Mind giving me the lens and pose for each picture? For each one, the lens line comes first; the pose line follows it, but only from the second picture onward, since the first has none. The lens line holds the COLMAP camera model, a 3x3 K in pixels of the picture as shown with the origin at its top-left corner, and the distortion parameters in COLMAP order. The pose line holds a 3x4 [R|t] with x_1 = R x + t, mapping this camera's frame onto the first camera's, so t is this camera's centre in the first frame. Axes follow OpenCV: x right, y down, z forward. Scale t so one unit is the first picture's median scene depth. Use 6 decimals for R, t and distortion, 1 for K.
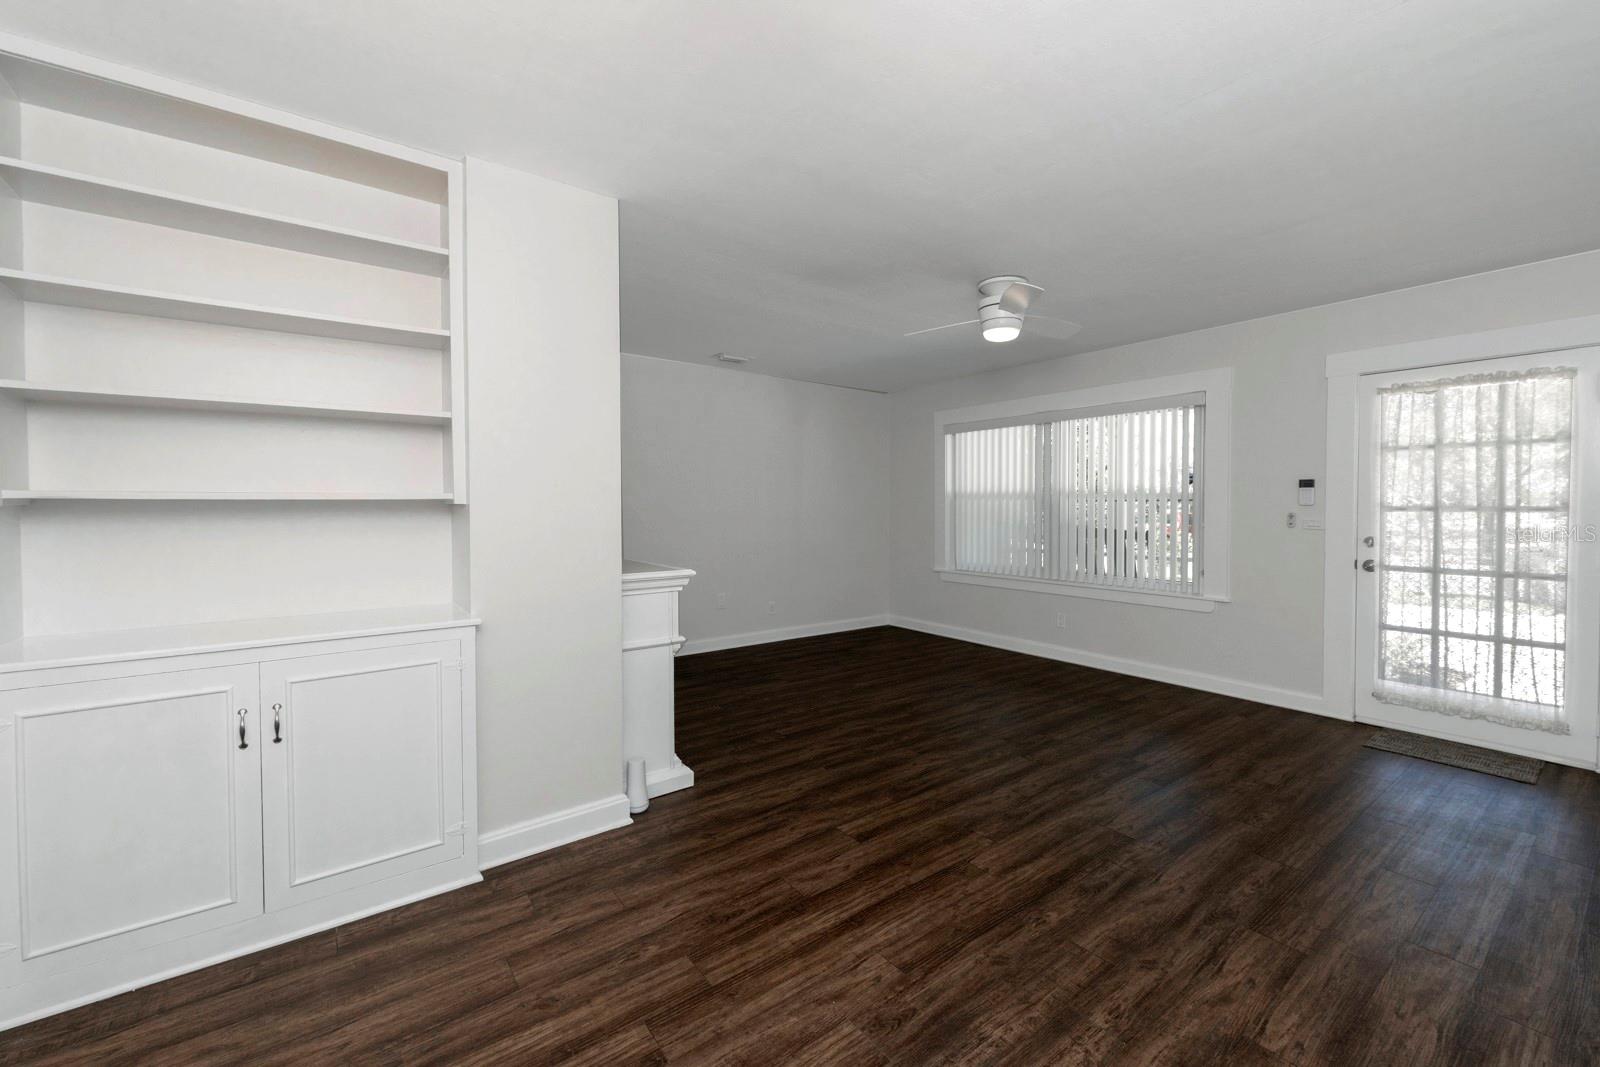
lens RADIAL K [[641.8, 0, 808.5], [0, 641.8, 557.6], [0, 0, 1]] dist [0.001565, 0.000089]
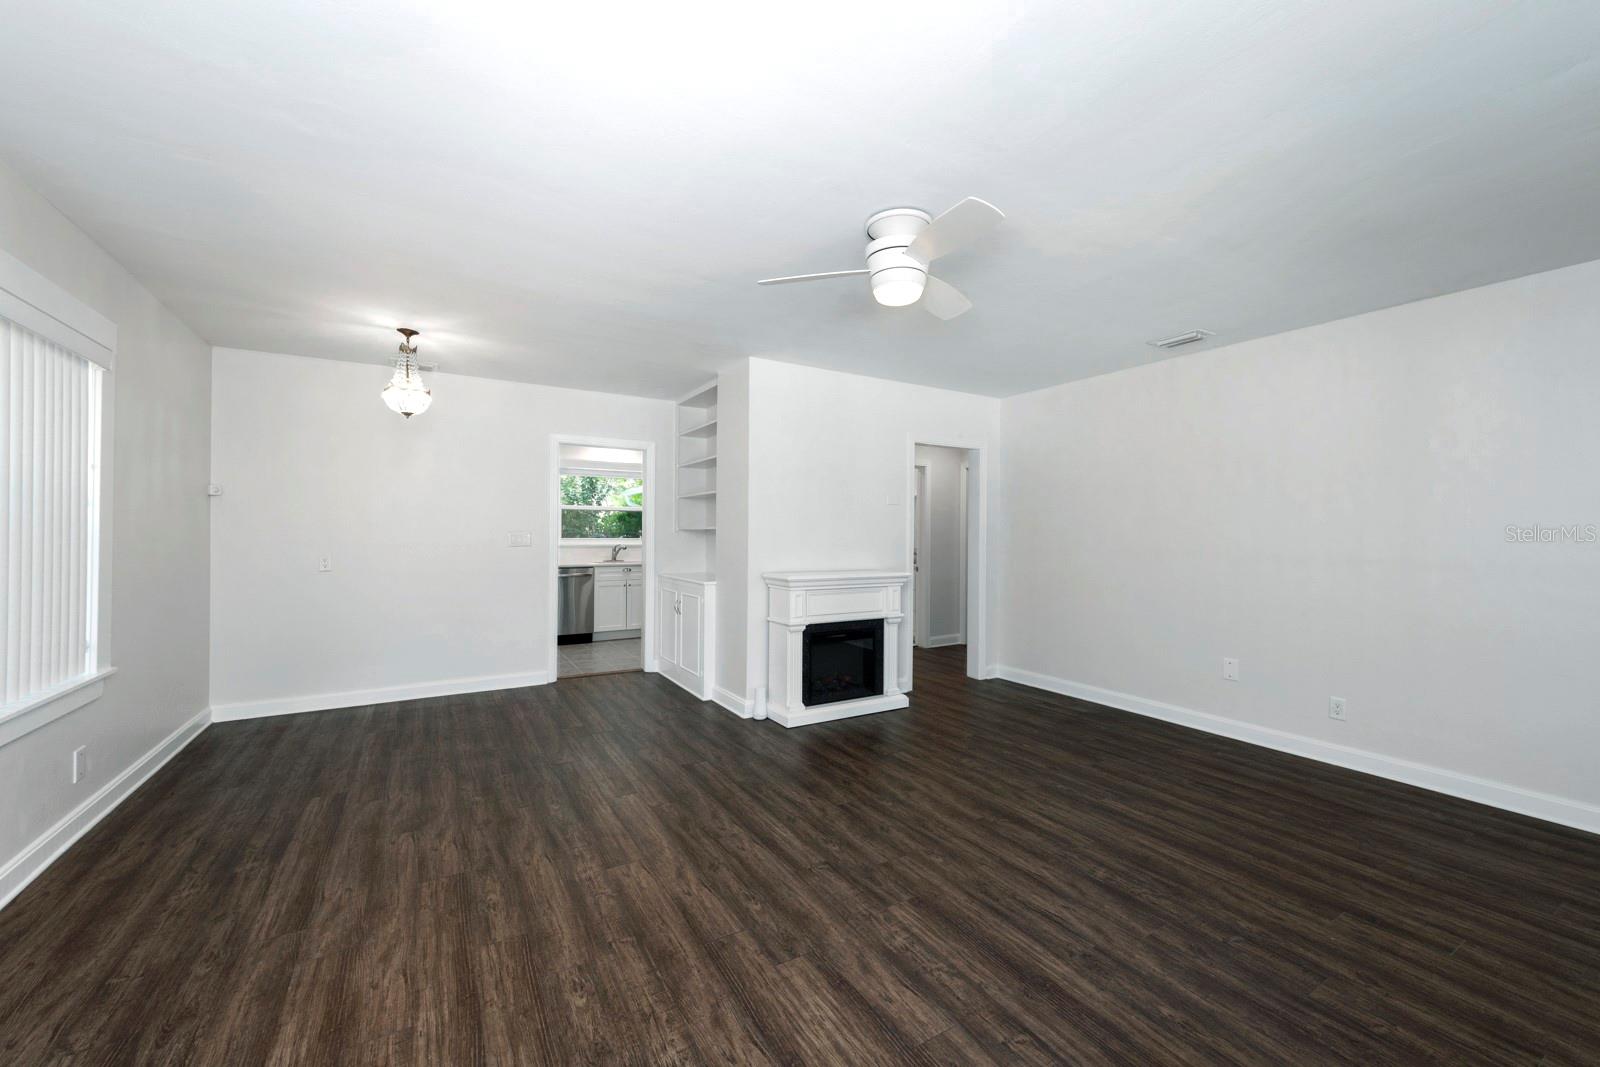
lens RADIAL K [[618.5, 0, 800.0], [0, 618.5, 533.5], [0, 0, 1]] dist [0.003893, 0.000199]
pose [[-0.098722, 0.002400, -0.995112, 1.140859], [-0.091800, 0.995711, 0.011509, -0.092783], [0.990872, 0.092487, -0.098079, 1.071263]]
